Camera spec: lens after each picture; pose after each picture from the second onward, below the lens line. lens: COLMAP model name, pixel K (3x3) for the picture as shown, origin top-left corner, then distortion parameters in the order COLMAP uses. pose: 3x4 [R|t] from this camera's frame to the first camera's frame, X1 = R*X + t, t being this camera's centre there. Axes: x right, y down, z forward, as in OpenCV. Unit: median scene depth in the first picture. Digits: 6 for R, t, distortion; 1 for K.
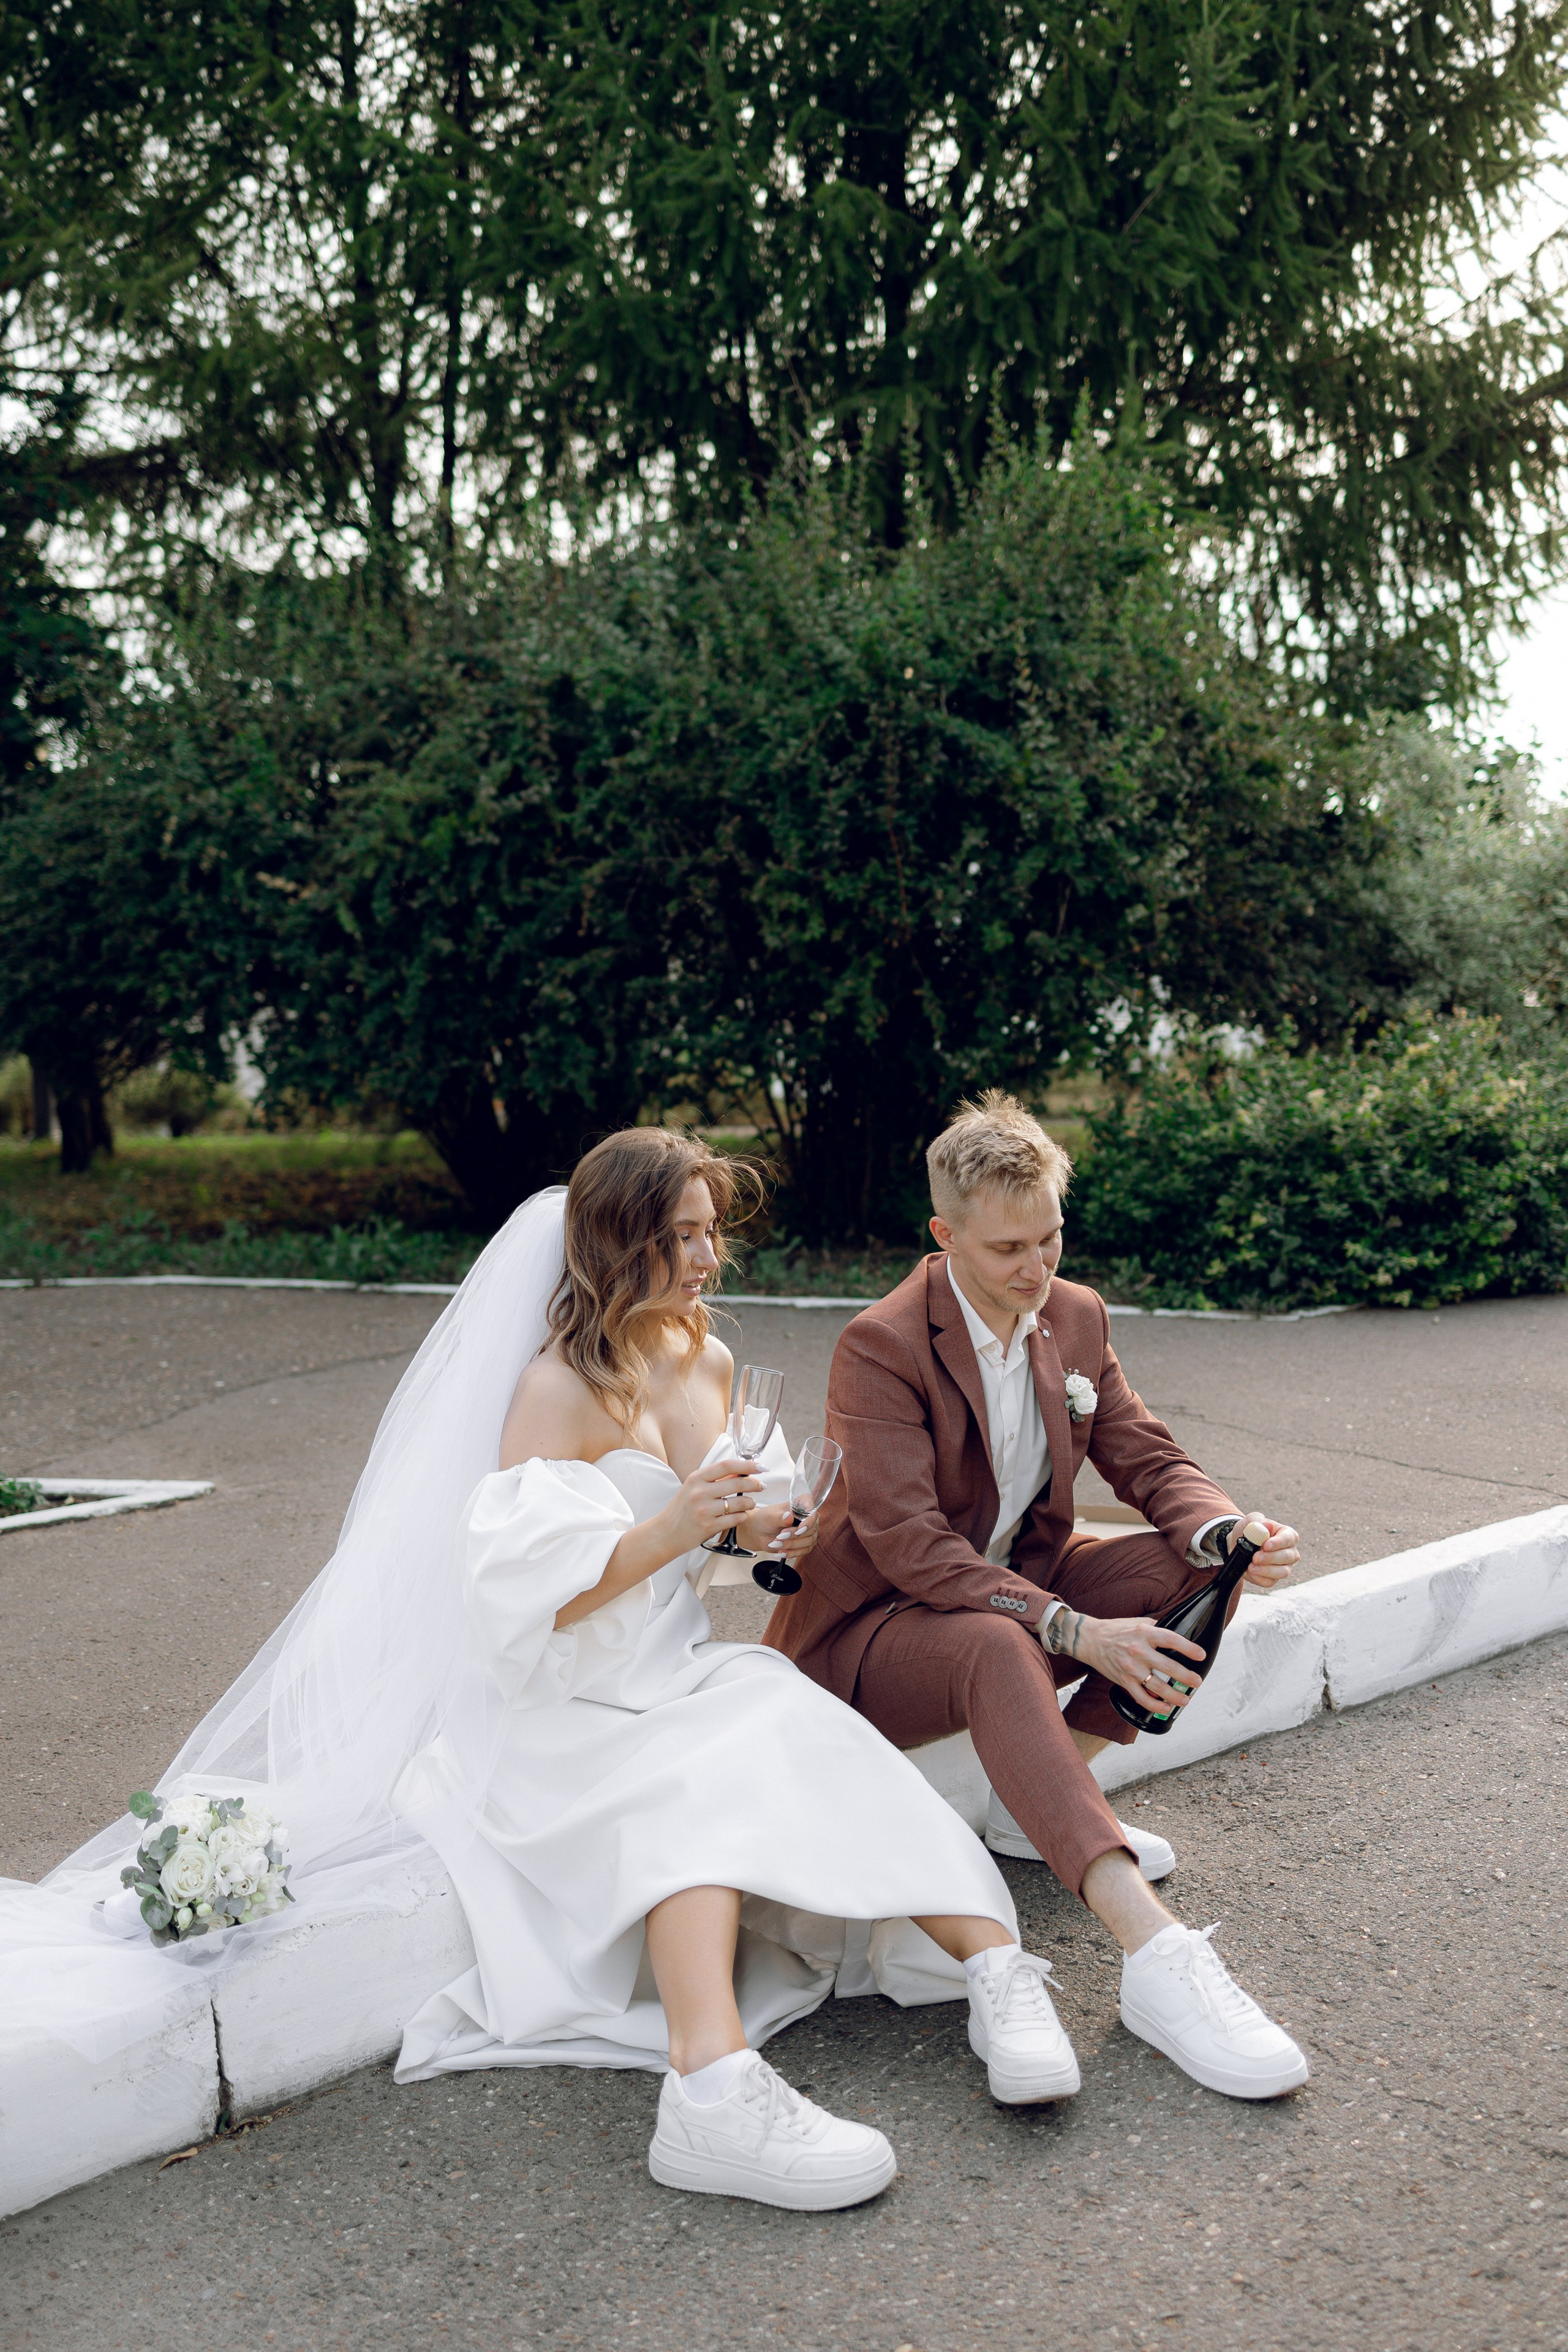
lens RADIAL K [[2428.3, 0, 759.6], [0, 2428.3, 1176.7], [0, 0, 1]] dist [0.001712, 0.023917]
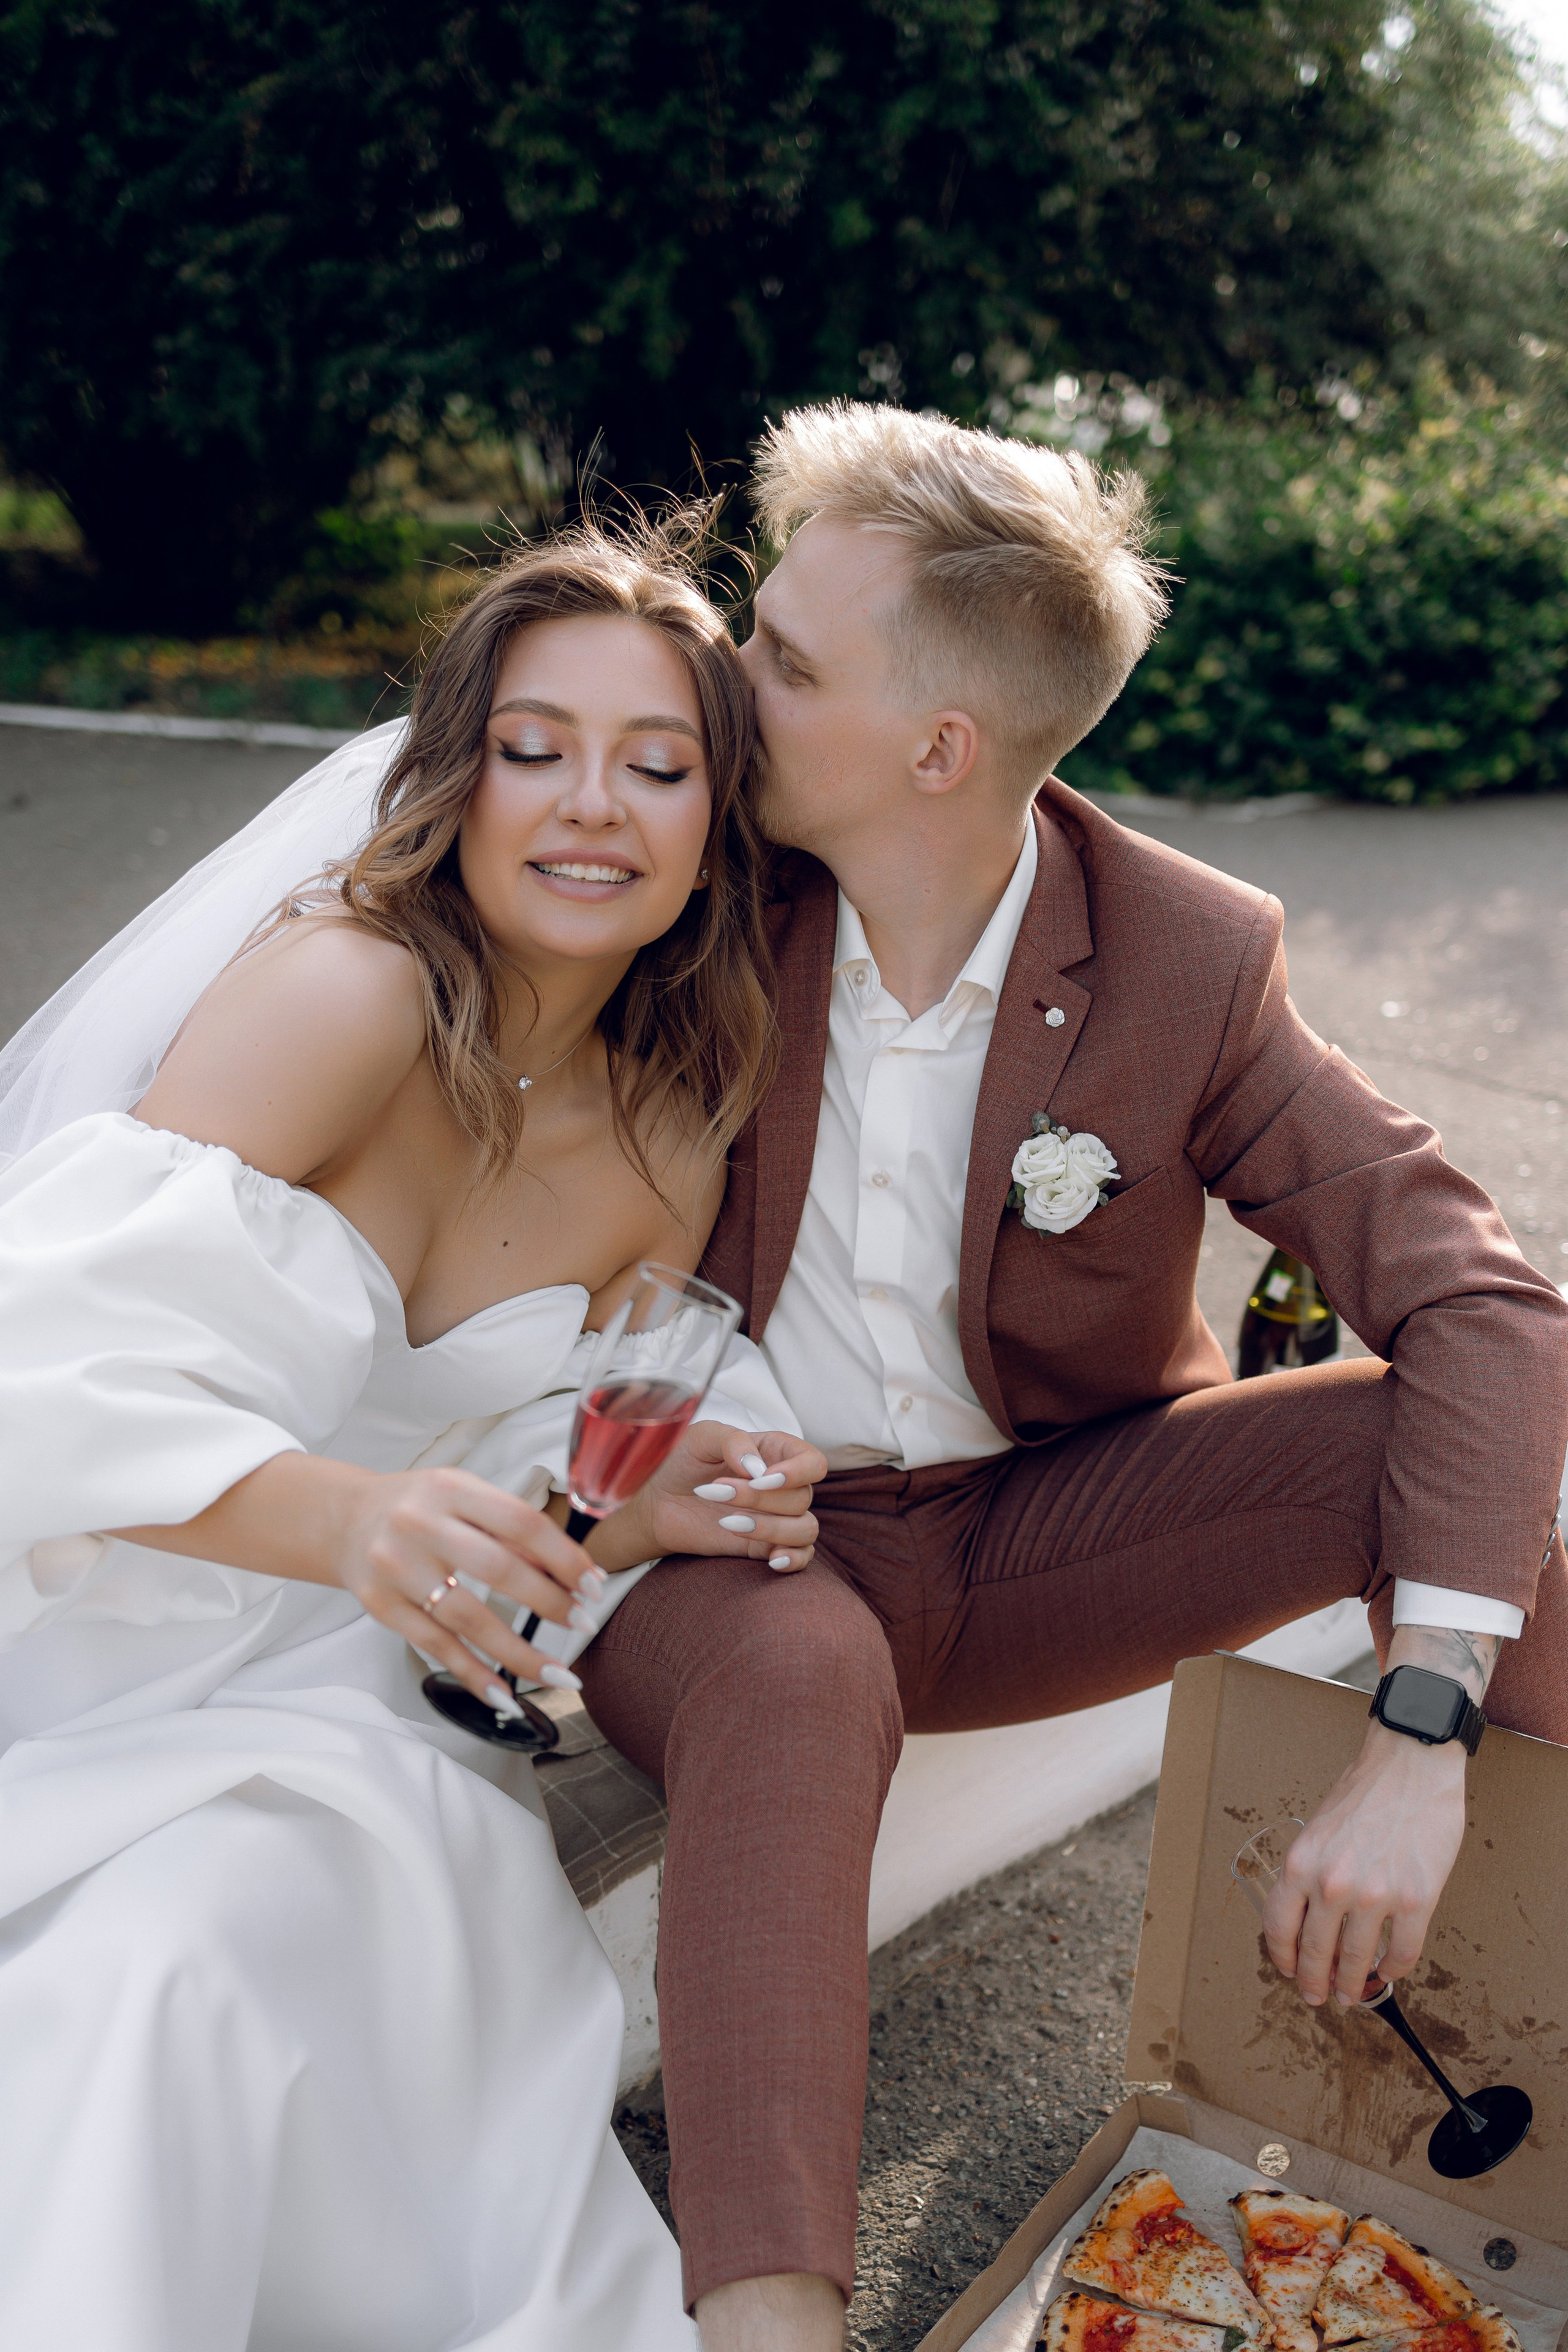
lens RADIAL K [[2381.0, 0, 788.1], [0, 2381.0, 1162.4], [0, 0, 1]] dist [0.013202, -0.000027]
pose [[0.992797, 0.018646, 0.118345, 0.005874], [-0.046690, 0.969929, 0.238868, -0.002767], [-0.110332, -0.242673, 0.963814, 0.307801]]
